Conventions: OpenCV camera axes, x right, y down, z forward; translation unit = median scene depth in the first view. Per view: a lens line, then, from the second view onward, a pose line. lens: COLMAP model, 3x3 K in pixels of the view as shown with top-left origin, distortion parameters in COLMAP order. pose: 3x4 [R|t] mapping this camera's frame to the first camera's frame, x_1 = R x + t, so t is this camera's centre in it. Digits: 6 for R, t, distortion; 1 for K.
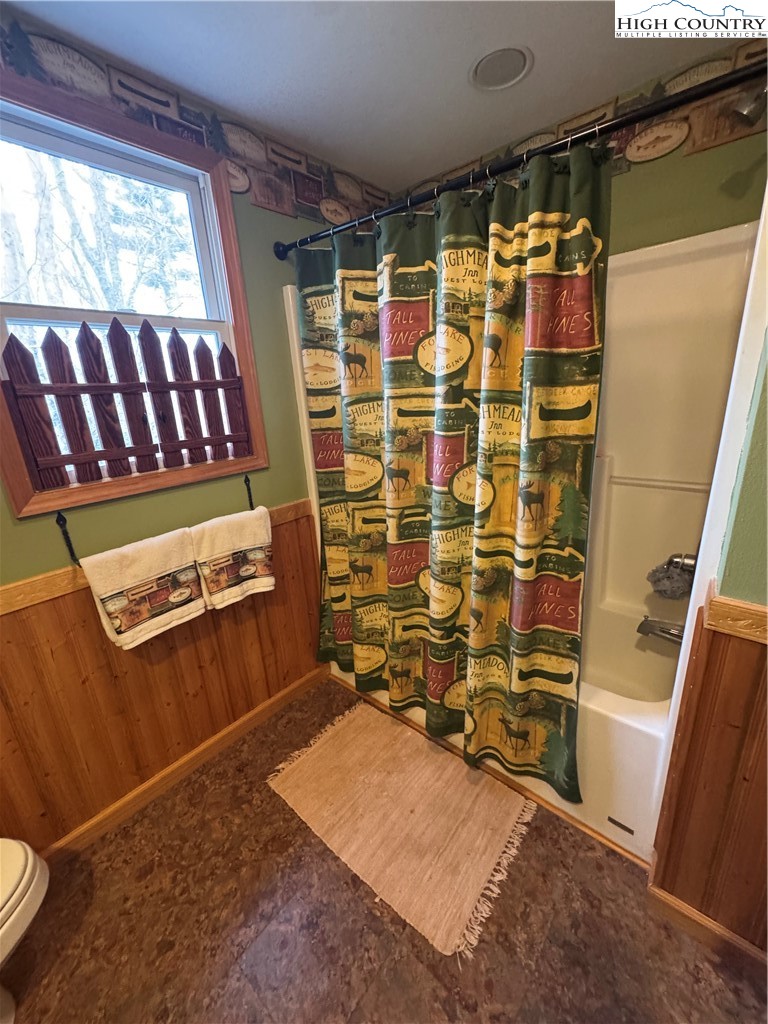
lens RADIAL K [[411.7, 0, 383.6], [0, 411.7, 512.0], [0, 0, 1]] dist [-0.002624, -0.000168]
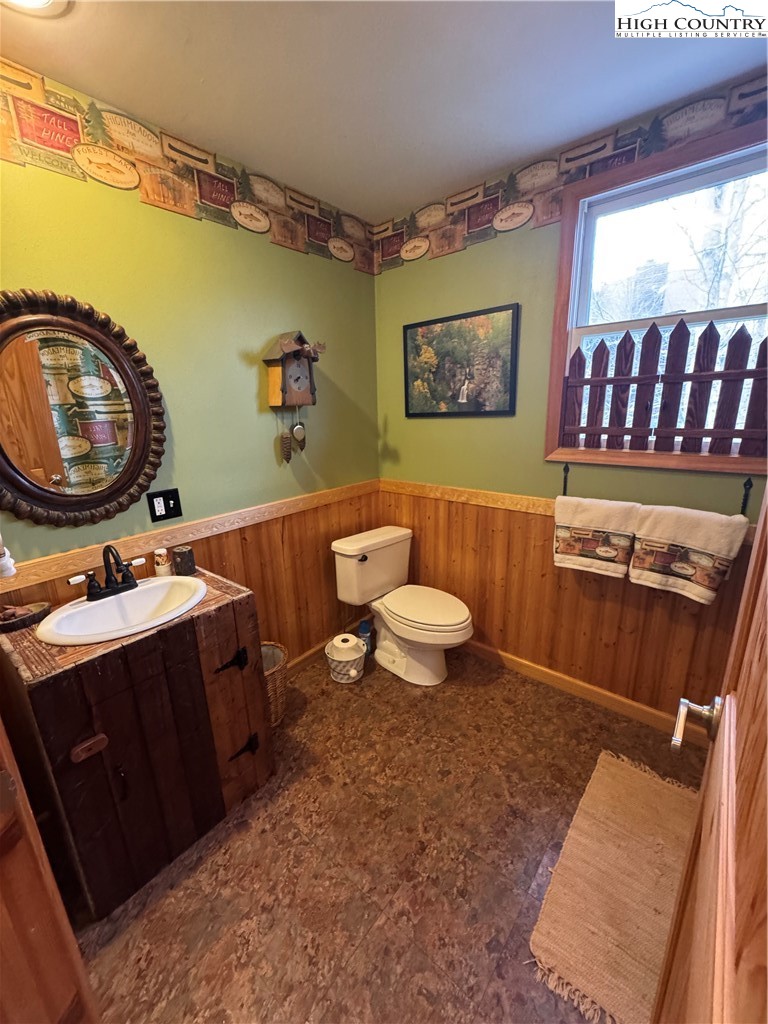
lens RADIAL K [[411.7, 0, 382.0], [0, 411.7, 514.1], [0, 0, 1]] dist [-0.002624, -0.000168]
pose [[0.006088, 0.309504, -0.950879, 0.623409], [-0.263444, 0.917801, 0.297051, -0.087752], [0.964656, 0.248694, 0.087124, 0.228882]]
